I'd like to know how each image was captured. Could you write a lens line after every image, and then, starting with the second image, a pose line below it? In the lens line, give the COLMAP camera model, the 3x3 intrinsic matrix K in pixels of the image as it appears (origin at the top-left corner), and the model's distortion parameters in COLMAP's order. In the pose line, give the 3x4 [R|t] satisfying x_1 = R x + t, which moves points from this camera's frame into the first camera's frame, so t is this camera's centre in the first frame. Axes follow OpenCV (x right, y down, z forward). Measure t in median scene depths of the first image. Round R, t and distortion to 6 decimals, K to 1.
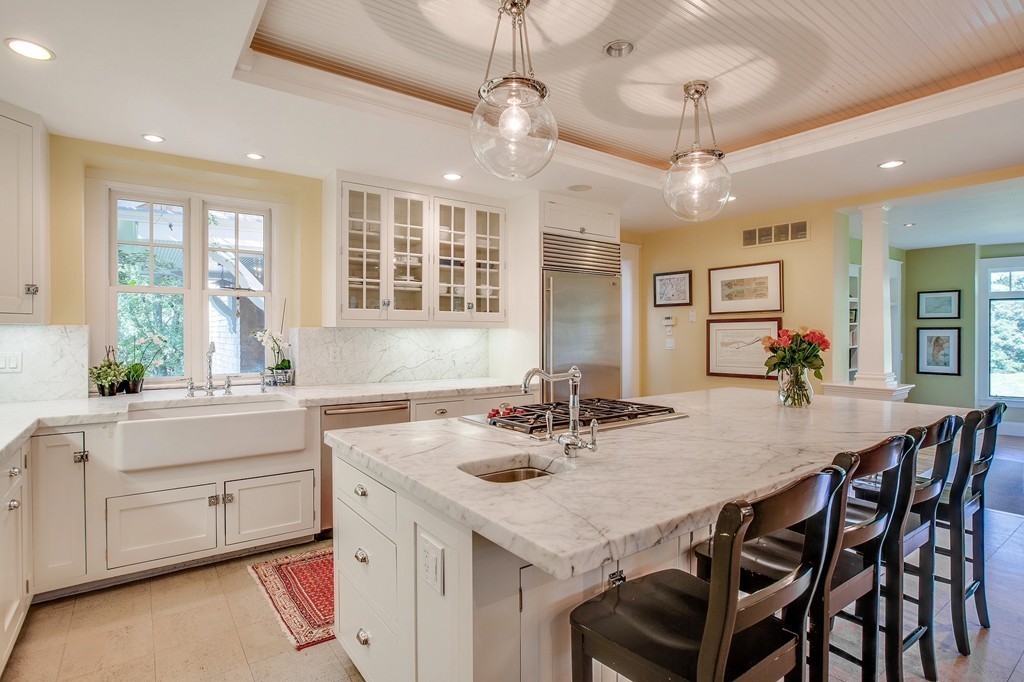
lens RADIAL K [[512.6, 0, 510.4], [0, 512.6, 338.1], [0, 0, 1]] dist [-0.054624, 0.024216]
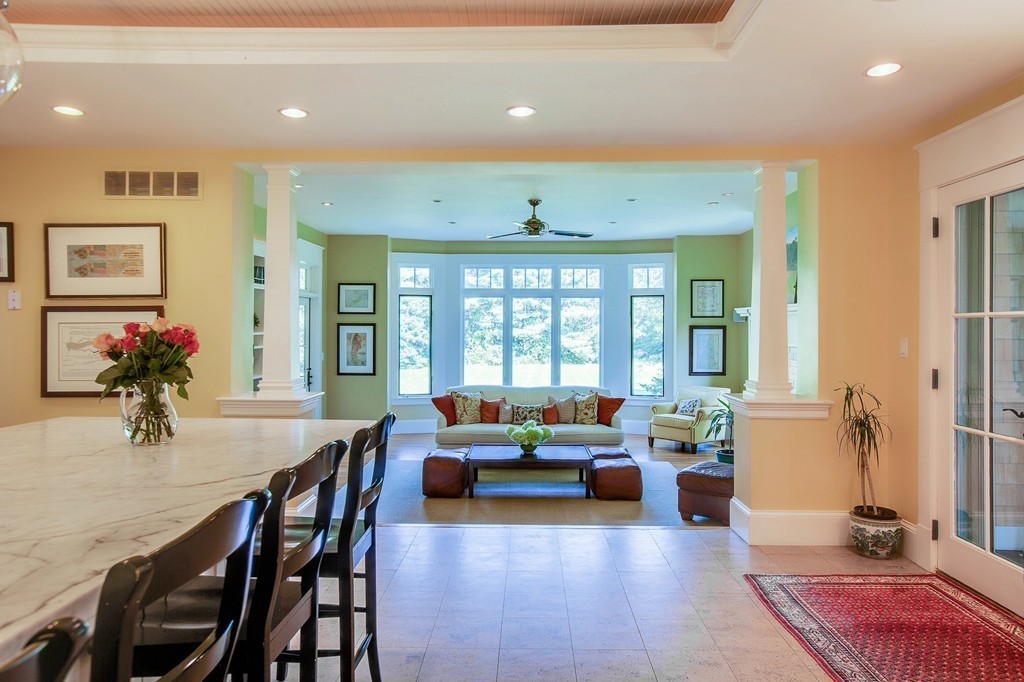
lens RADIAL K [[666.1, 0, 512.0], [0, 666.1, 341.0], [0, 0, 1]] dist [-0.092502, 0.000337]
pose [[0.602024, -0.008021, 0.798437, 0.118772], [0.000455, 0.999953, 0.009702, -0.001639], [-0.798478, -0.005478, 0.602000, 0.088275]]
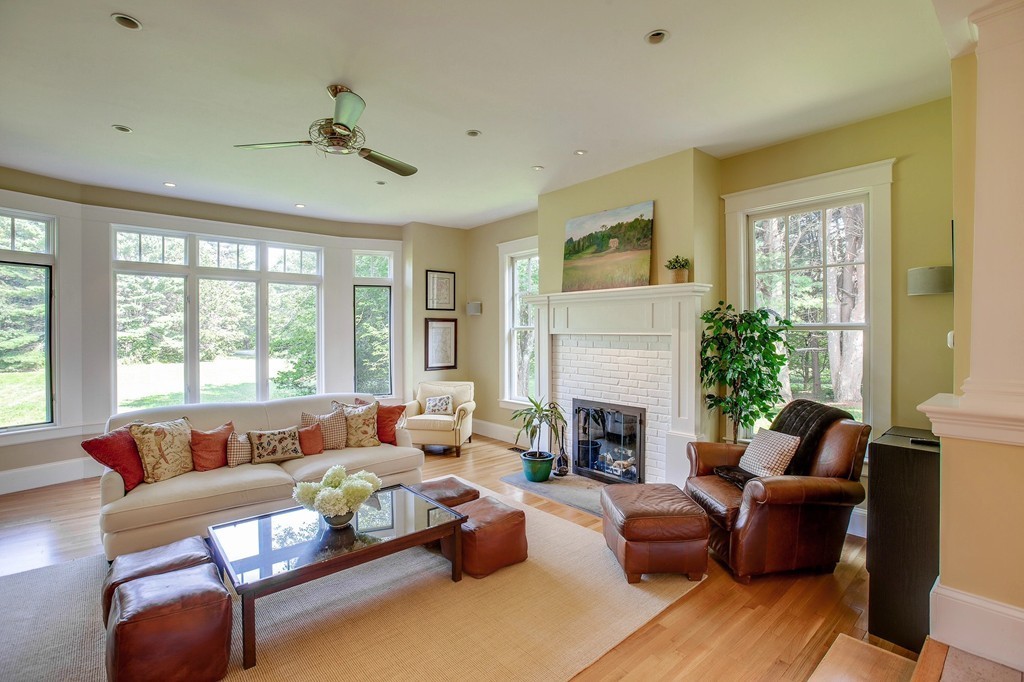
lens RADIAL K [[468.2, 0, 509.6], [0, 468.2, 337.8], [0, 0, 1]] dist [-0.048129, 0.014663]
pose [[-0.083586, -0.006628, 0.996479, 0.716970], [0.009002, 0.999932, 0.007406, 0.021565], [-0.996460, 0.009589, -0.083520, 0.777864]]
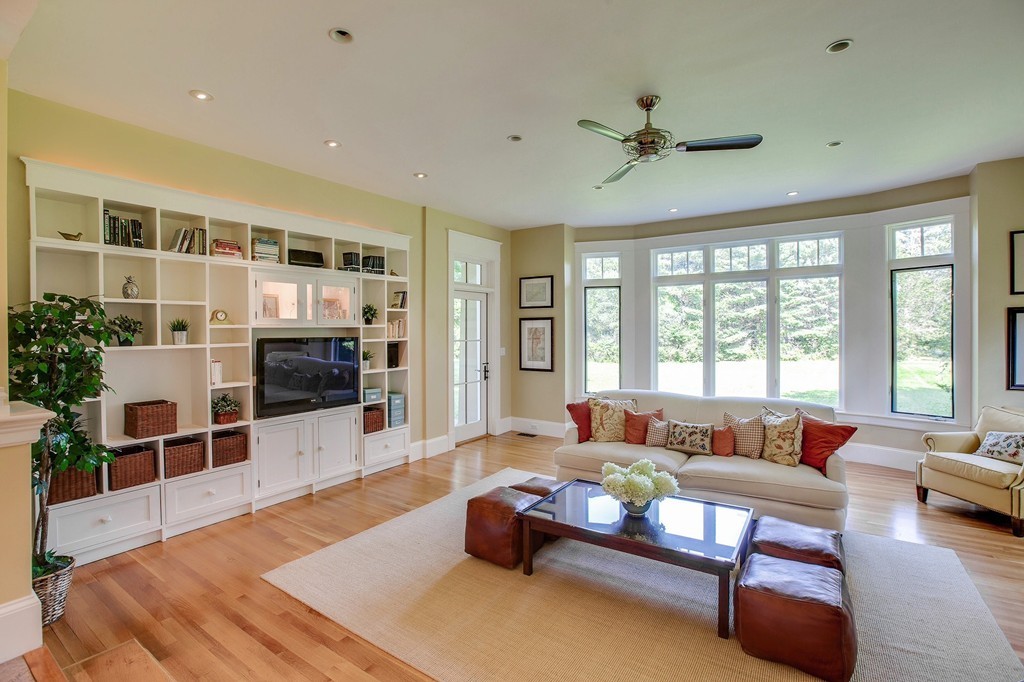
lens RADIAL K [[468.2, 0, 509.6], [0, 468.2, 337.8], [0, 0, 1]] dist [-0.048129, 0.014663]
pose [[0.940137, -0.005628, 0.340751, 0.946228], [0.005137, 0.999984, 0.002342, 0.021654], [-0.340759, -0.000451, 0.940151, 0.416886]]
